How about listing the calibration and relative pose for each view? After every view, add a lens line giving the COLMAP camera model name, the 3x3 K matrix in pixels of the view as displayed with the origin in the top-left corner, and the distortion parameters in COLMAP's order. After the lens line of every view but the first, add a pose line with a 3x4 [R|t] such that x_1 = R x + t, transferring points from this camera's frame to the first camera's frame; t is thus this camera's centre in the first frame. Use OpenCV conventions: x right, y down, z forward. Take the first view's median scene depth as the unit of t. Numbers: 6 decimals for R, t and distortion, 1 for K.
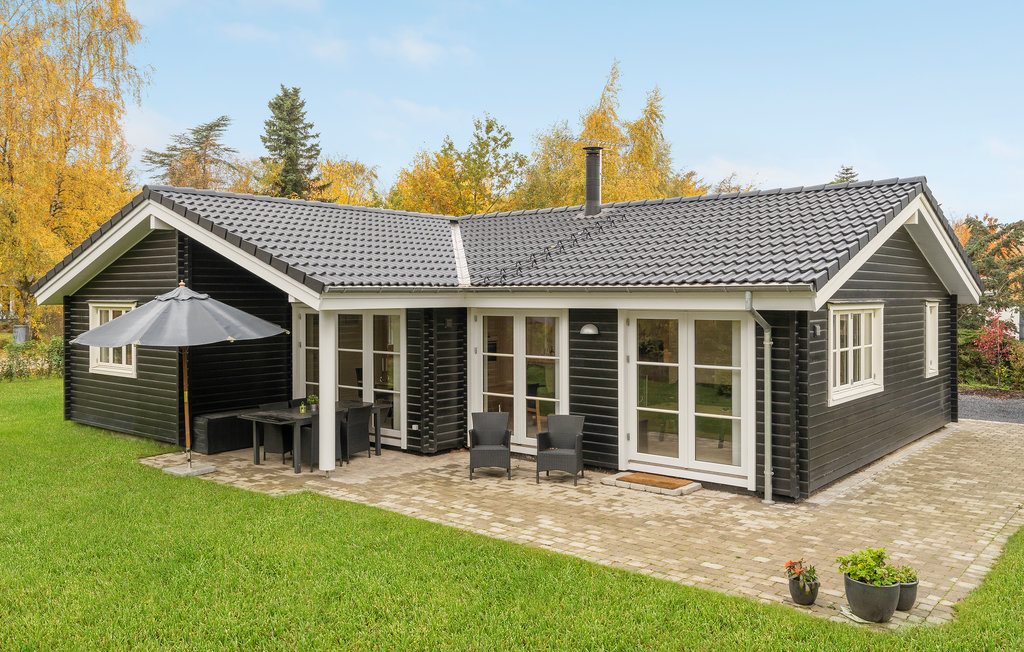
lens RADIAL K [[847.5, 0, 512.7], [0, 847.5, 284.6], [0, 0, 1]] dist [0.004893, -0.001736]
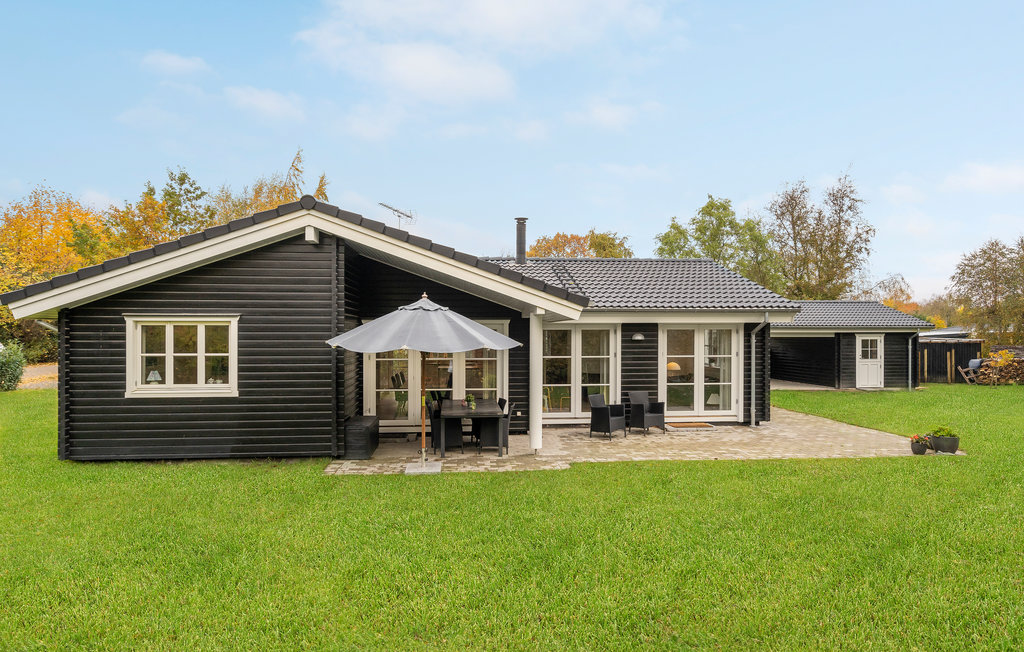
lens RADIAL K [[538.5, 0, 512.0], [0, 538.5, 326.0], [0, 0, 1]] dist [-0.001834, -0.000116]
pose [[0.722561, 0.004008, 0.691296, -0.586932], [-0.013329, 0.999878, 0.008134, 0.022231], [-0.691179, -0.015092, 0.722526, 0.340187]]
